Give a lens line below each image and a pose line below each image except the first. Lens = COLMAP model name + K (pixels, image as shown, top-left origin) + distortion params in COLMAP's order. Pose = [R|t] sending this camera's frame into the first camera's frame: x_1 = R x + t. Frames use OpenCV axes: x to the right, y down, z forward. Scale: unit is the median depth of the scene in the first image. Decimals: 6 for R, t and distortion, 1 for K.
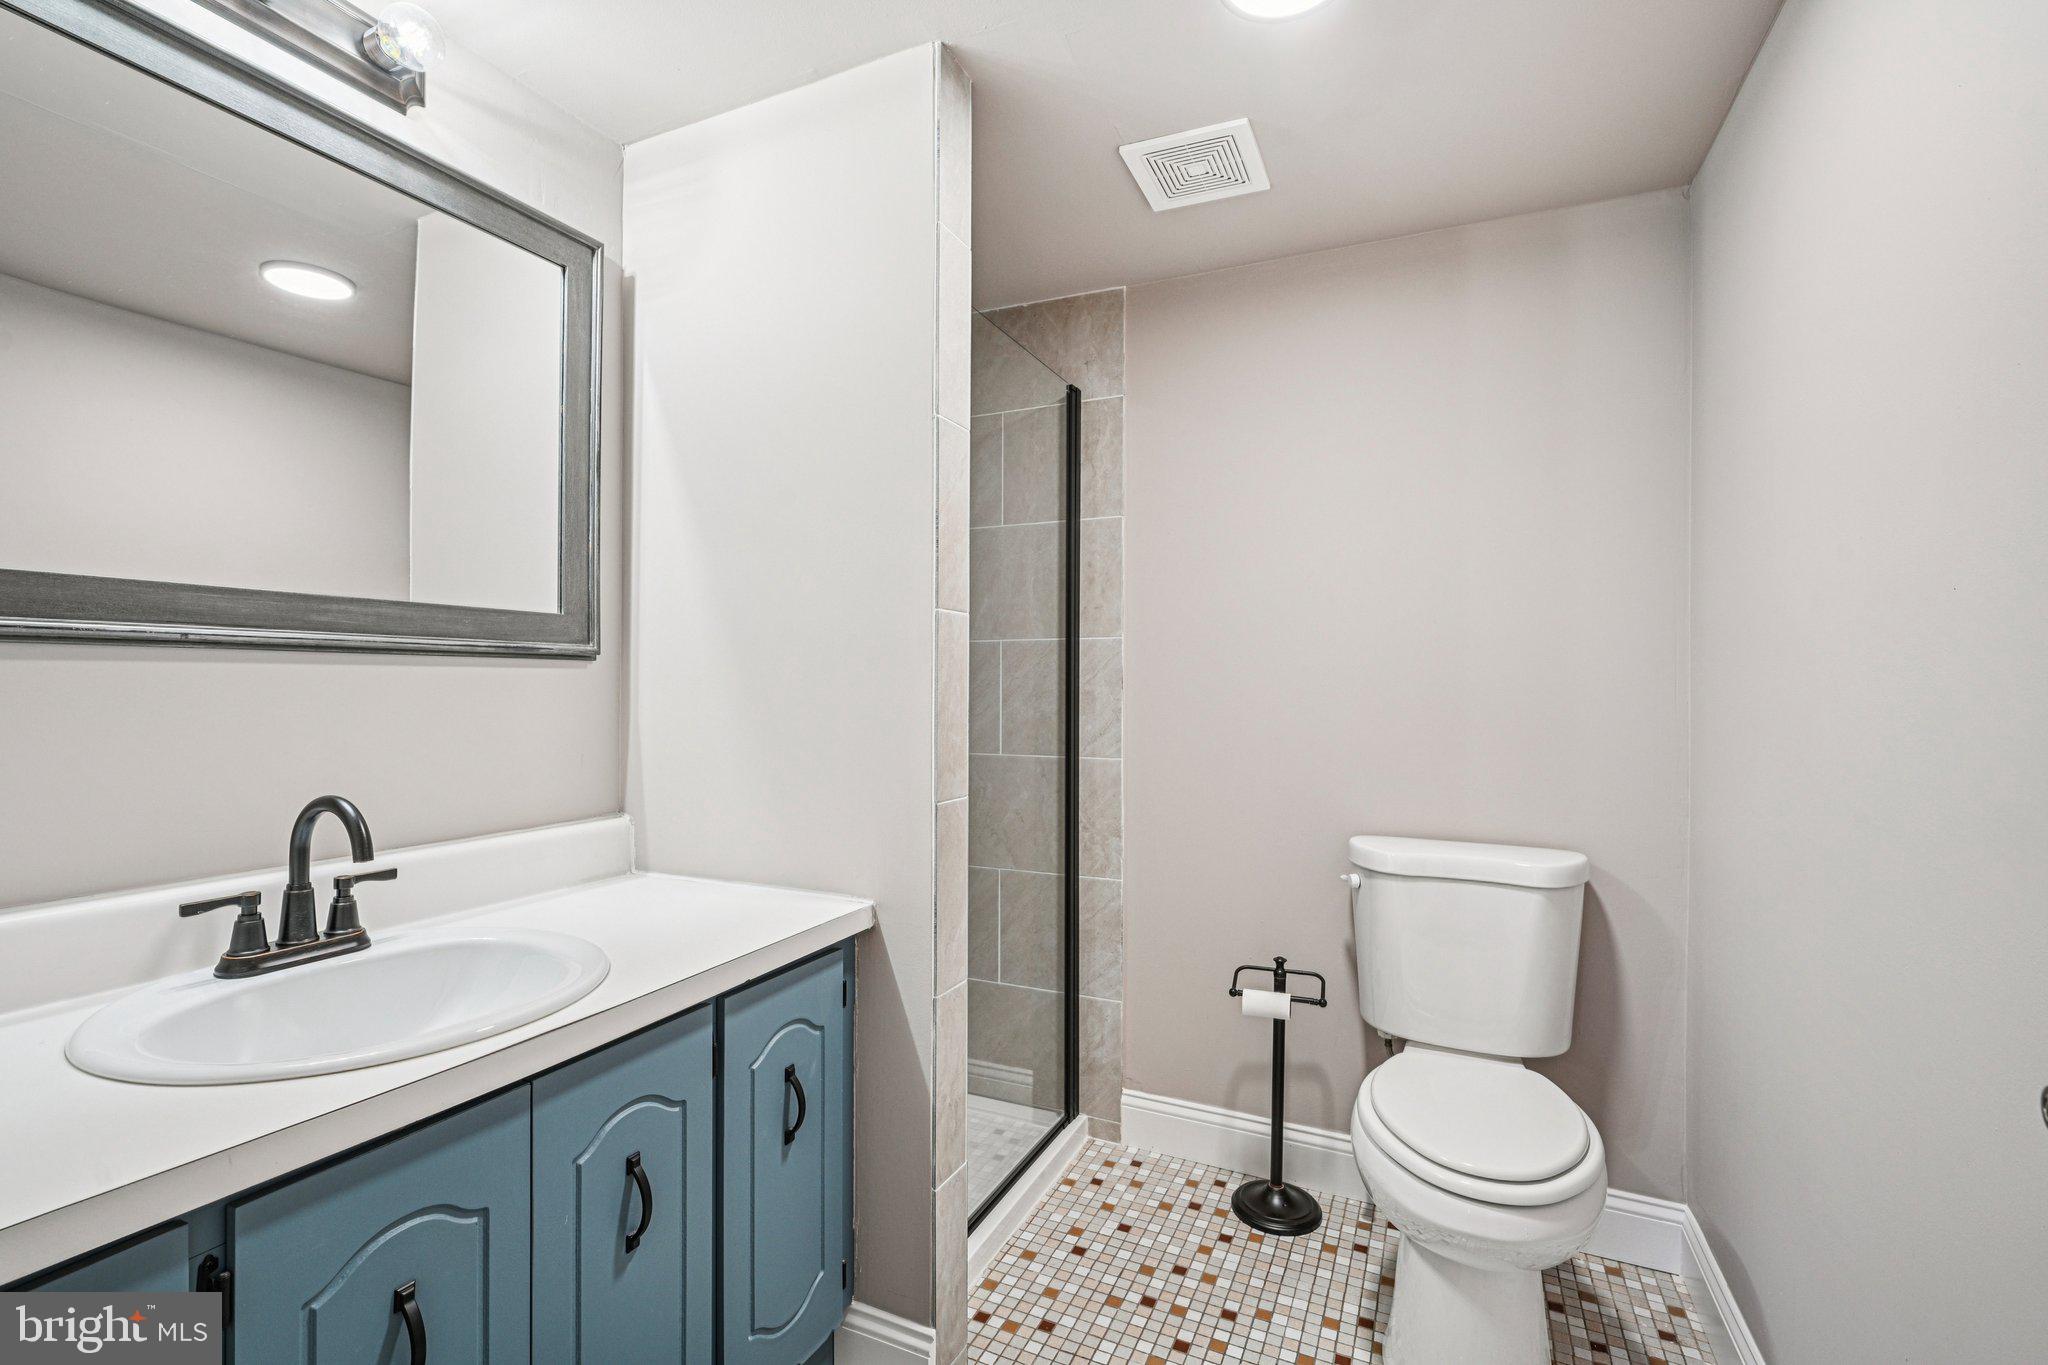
lens RADIAL K [[909.5, 0, 1035.6], [0, 909.5, 685.8], [0, 0, 1]] dist [0.001501, -0.000841]
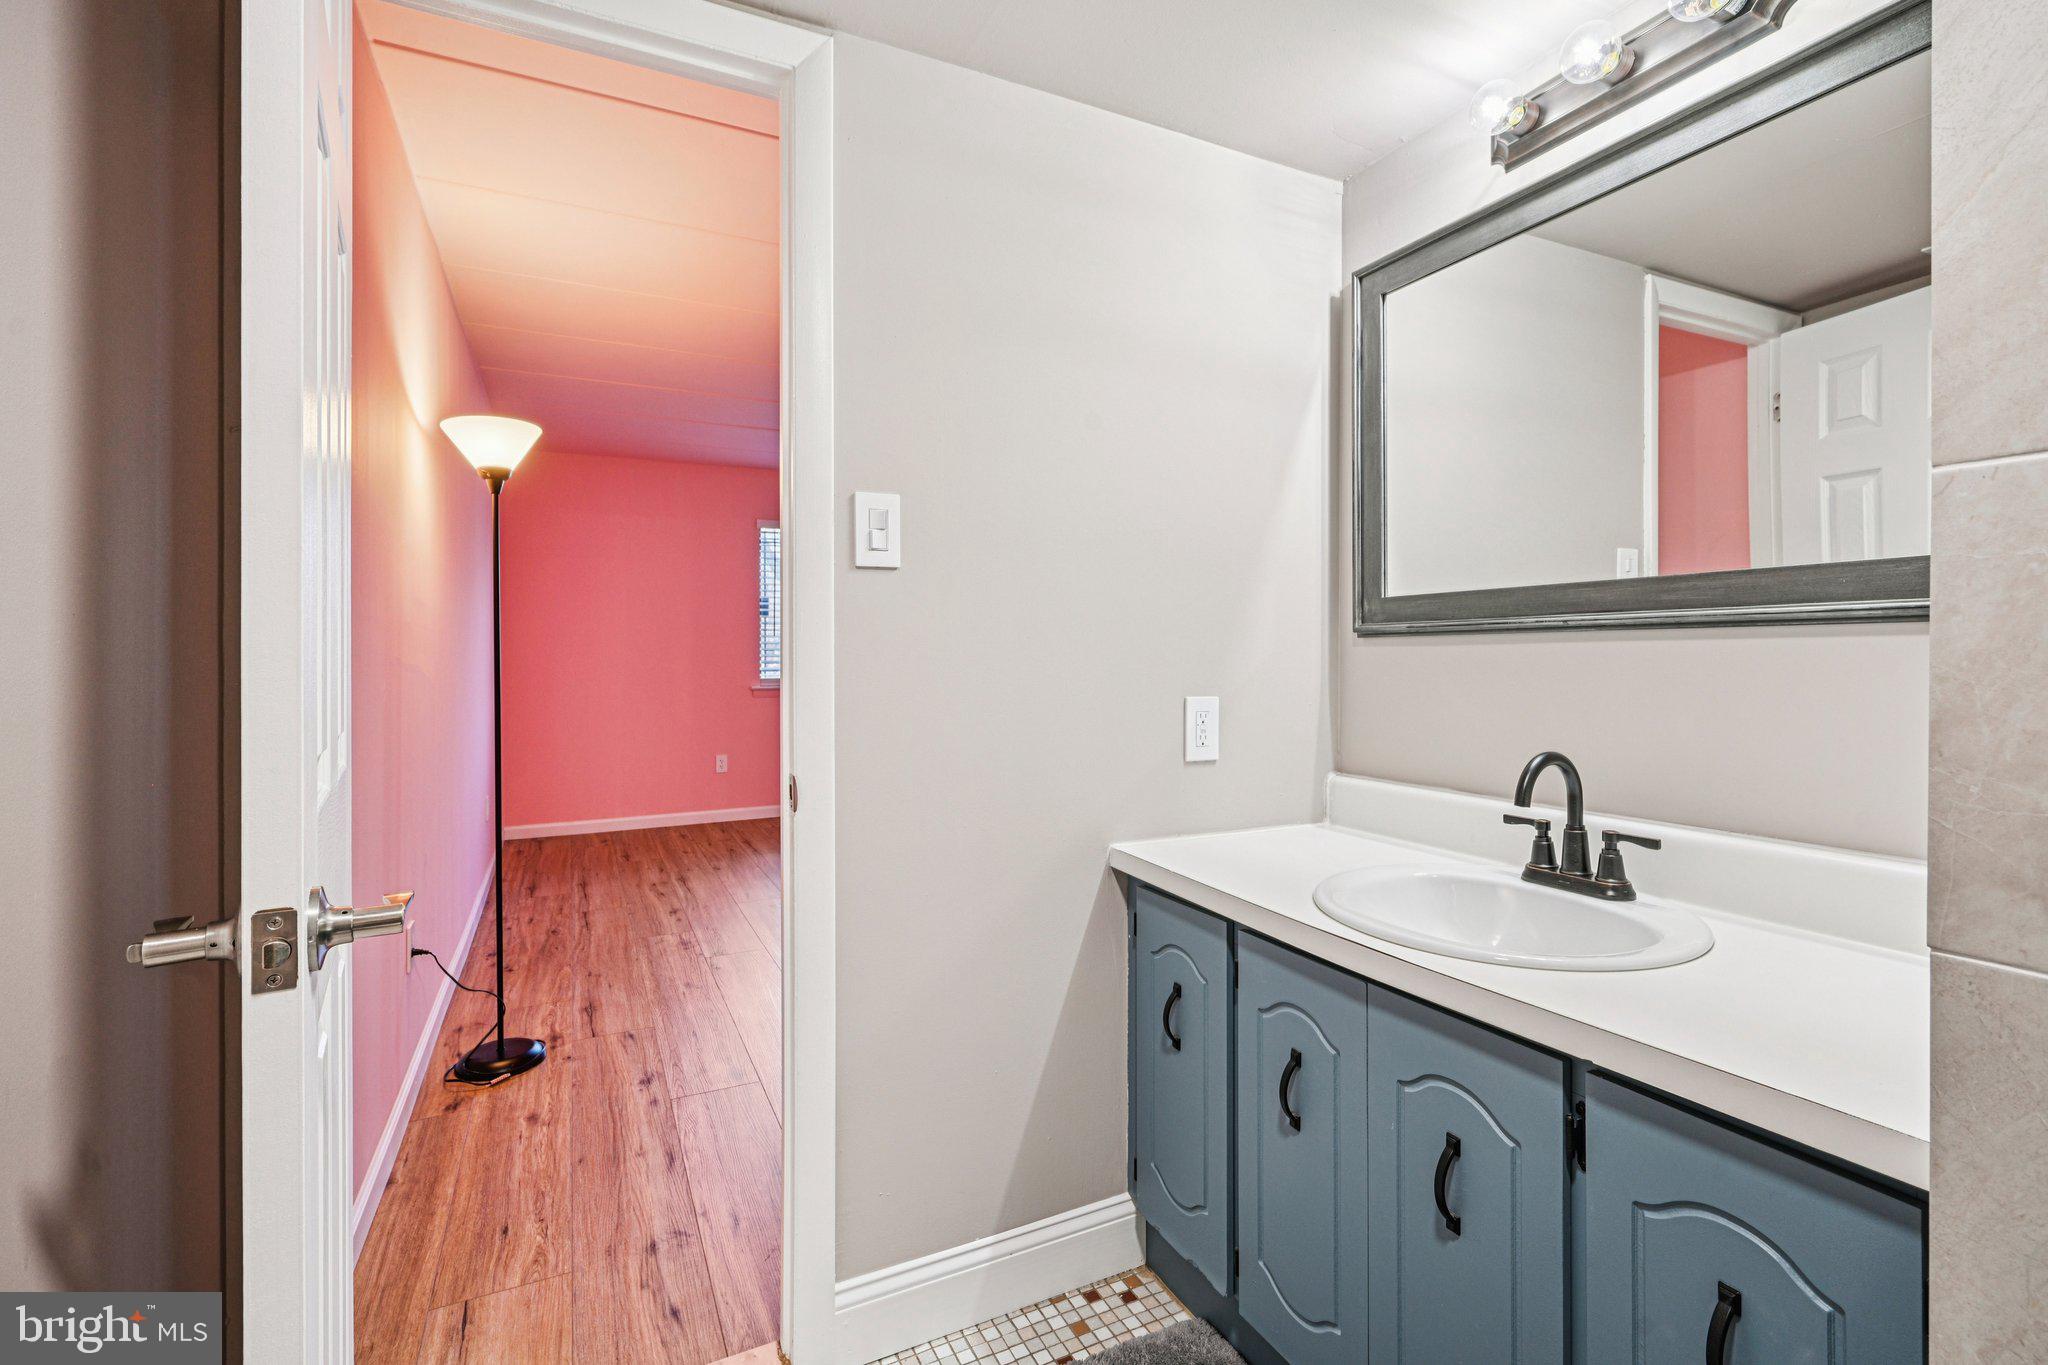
lens RADIAL K [[909.5, 0, 1035.2], [0, 909.5, 662.5], [0, 0, 1]] dist [0.001501, -0.000841]
pose [[-0.619985, 0.001350, -0.784612, 0.567716], [0.002582, 0.999997, -0.000319, 0.001406], [0.784609, -0.002223, -0.619987, 1.168425]]
